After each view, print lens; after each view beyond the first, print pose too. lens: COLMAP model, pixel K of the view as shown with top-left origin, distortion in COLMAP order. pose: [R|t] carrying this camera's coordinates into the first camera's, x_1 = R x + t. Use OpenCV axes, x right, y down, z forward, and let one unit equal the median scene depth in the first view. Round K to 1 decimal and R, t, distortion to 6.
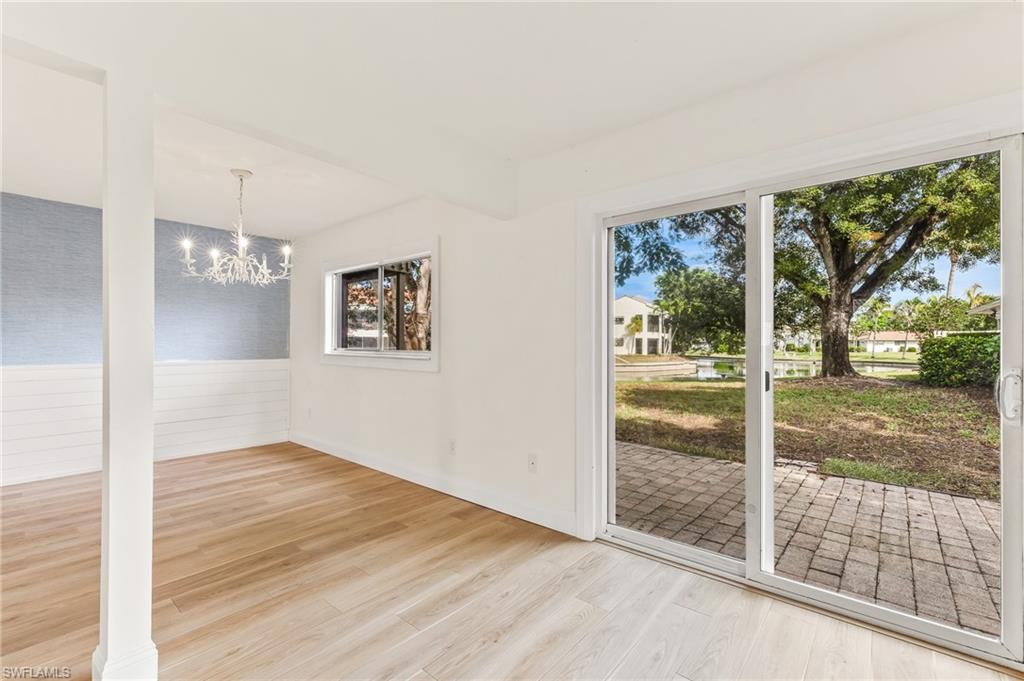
lens RADIAL K [[442.7, 0, 513.4], [0, 442.7, 342.9], [0, 0, 1]] dist [-0.000960, 0.000069]
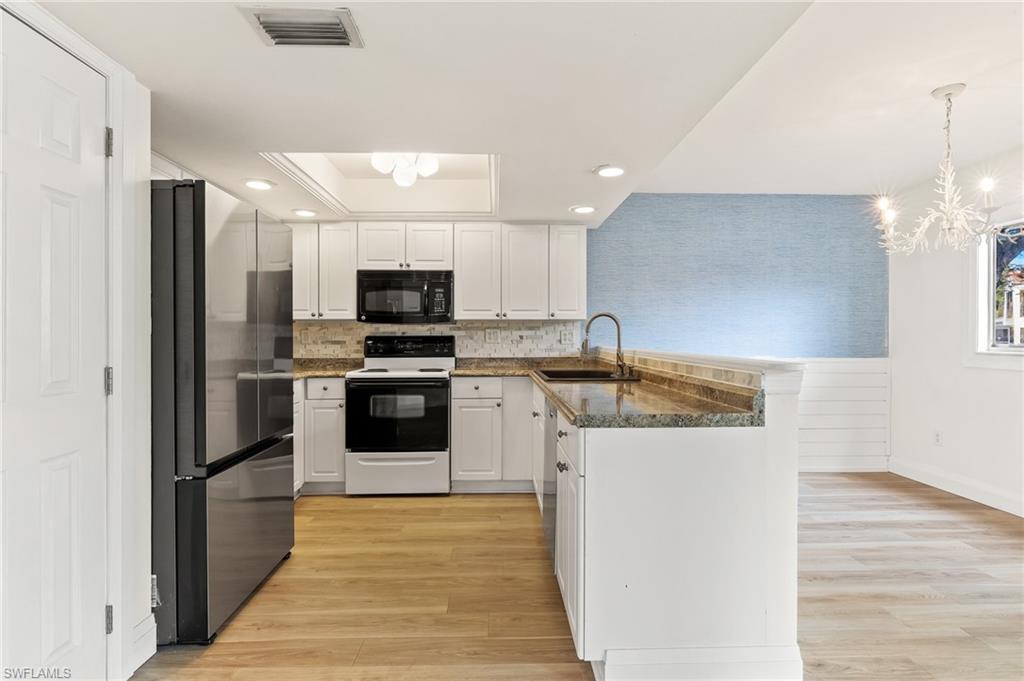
lens RADIAL K [[535.5, 0, 512.8], [0, 535.5, 339.2], [0, 0, 1]] dist [-0.009395, 0.000480]
pose [[0.669197, 0.000838, -0.743084, -0.294136], [0.003011, 0.999988, 0.003839, -0.000012], [0.743079, -0.004806, 0.669187, -0.040193]]
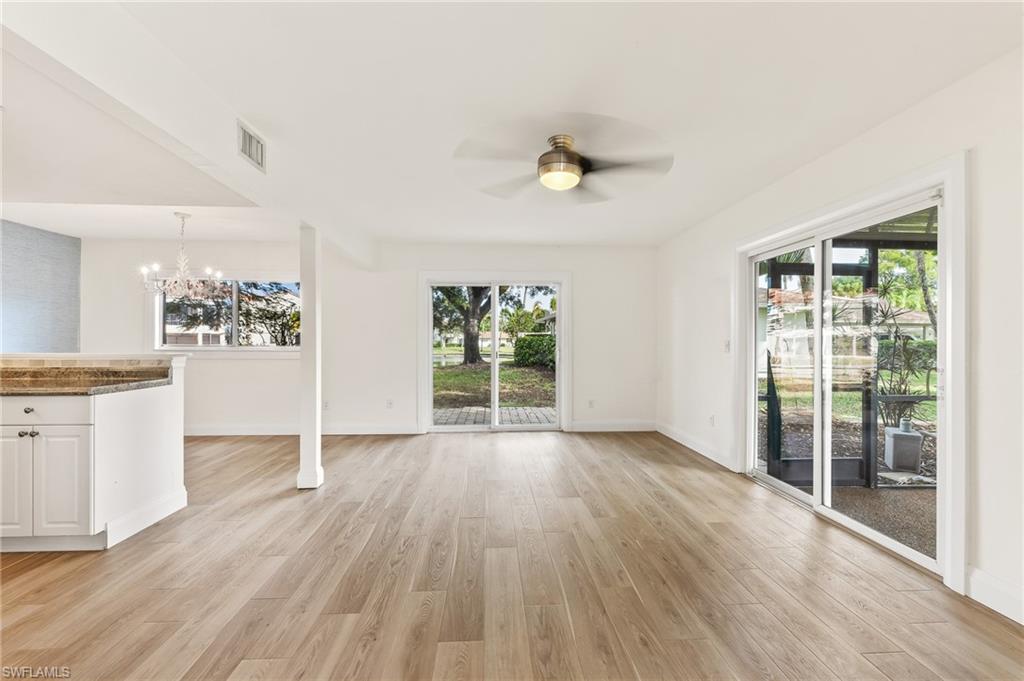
lens RADIAL K [[442.7, 0, 508.9], [0, 442.7, 344.3], [0, 0, 1]] dist [-0.000960, 0.000069]
pose [[0.730889, -0.004002, 0.682485, -0.523051], [-0.003298, 0.999950, 0.009395, -0.002674], [-0.682489, -0.009117, 0.730839, -0.439958]]
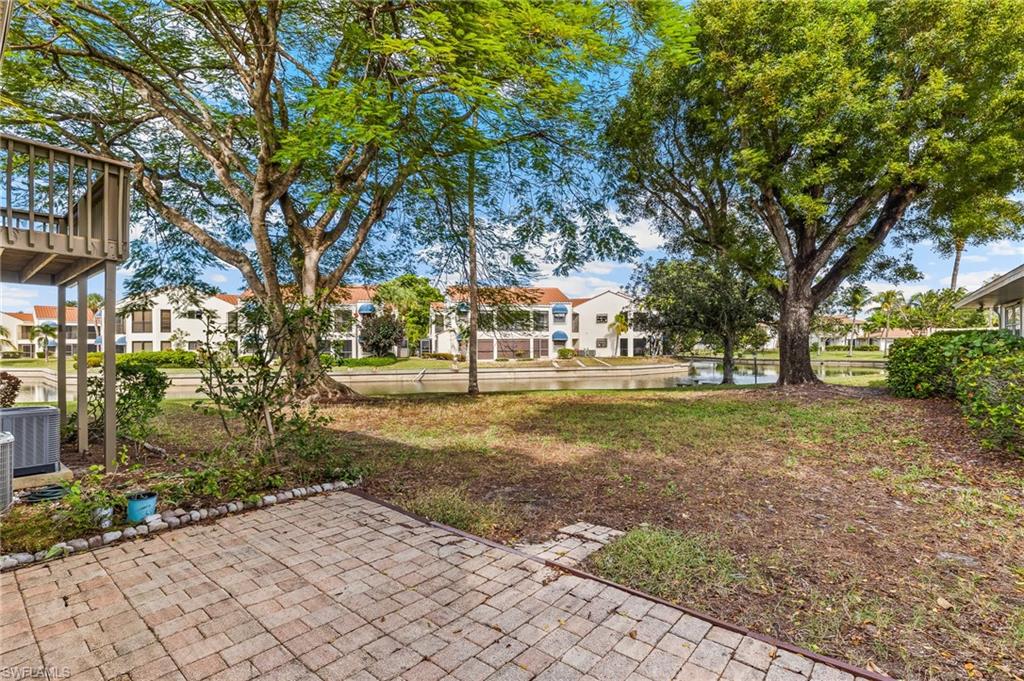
lens RADIAL K [[480.5, 0, 522.9], [0, 480.5, 351.4], [0, 0, 1]] dist [-0.005341, -0.000098]
pose [[0.999849, -0.008764, 0.015038, 0.606125], [0.008504, 0.999815, 0.017263, -0.019355], [-0.015187, -0.017133, 0.999738, 0.318614]]
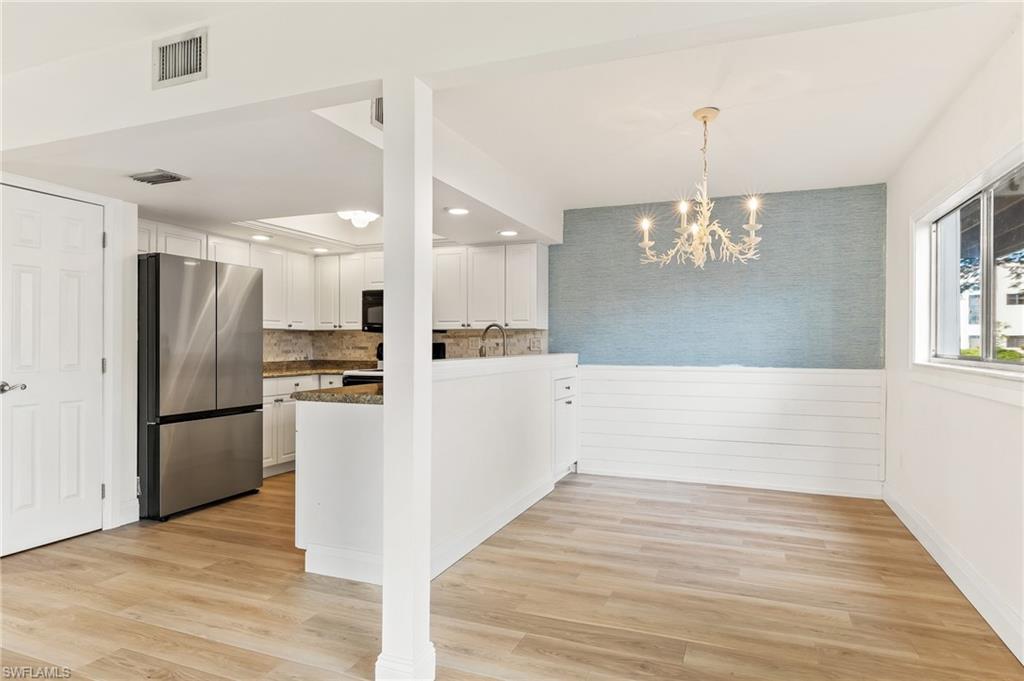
lens RADIAL K [[597.8, 0, 512.6], [0, 597.8, 347.4], [0, 0, 1]] dist [-0.007081, 0.000063]
pose [[0.320053, 0.003981, -0.947391, 0.139936], [-0.001211, 0.999992, 0.003793, 0.001490], [0.947399, -0.000066, 0.320055, 0.244482]]
